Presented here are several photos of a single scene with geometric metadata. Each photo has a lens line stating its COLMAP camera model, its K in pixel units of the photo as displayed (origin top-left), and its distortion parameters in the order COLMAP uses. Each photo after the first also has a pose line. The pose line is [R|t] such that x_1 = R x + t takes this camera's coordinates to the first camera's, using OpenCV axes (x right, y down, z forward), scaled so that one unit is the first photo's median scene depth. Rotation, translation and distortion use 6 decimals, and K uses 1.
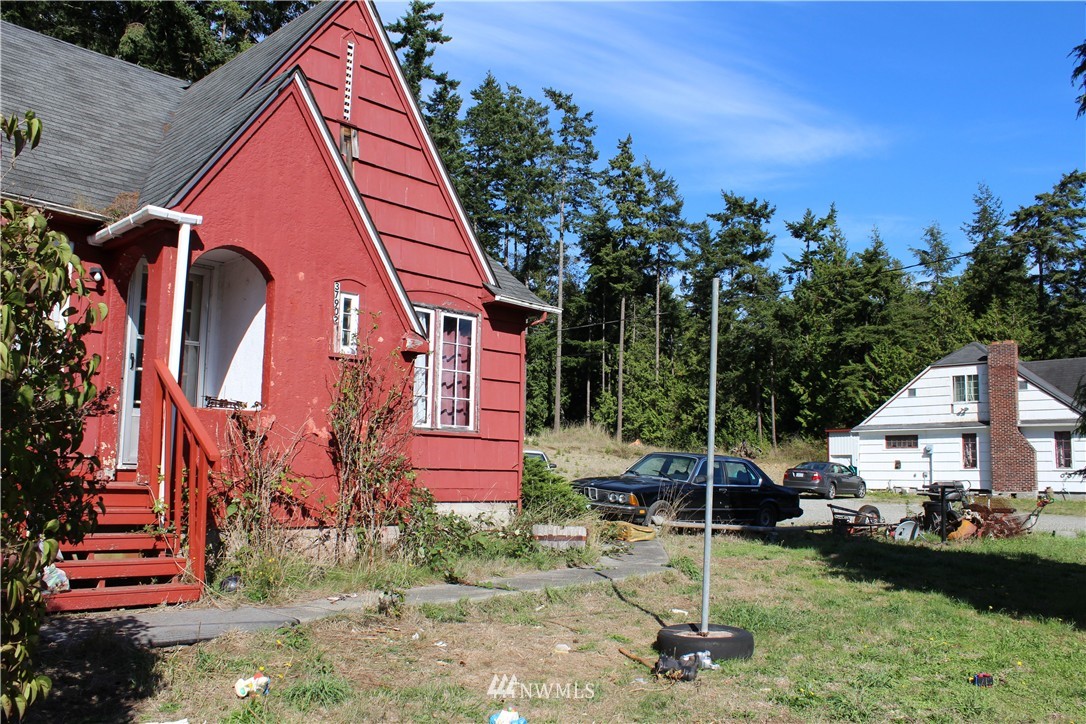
lens RADIAL K [[925.7, 0, 549.5], [0, 925.7, 361.5], [0, 0, 1]] dist [-0.136208, 0.106930]
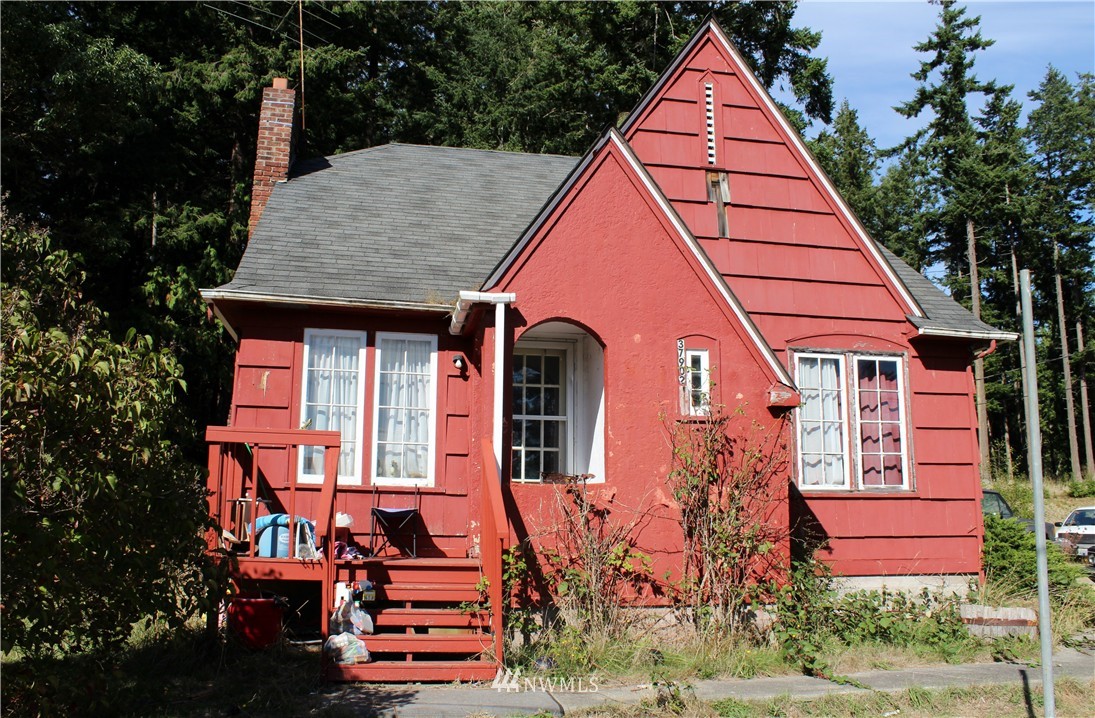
lens RADIAL K [[963.6, 0, 543.1], [0, 963.6, 360.7], [0, 0, 1]] dist [-0.123878, 0.090973]
pose [[0.803594, -0.118526, -0.583257, 0.169842], [0.079804, 0.992579, -0.091754, 0.010032], [0.589803, 0.027186, 0.807089, 0.101601]]
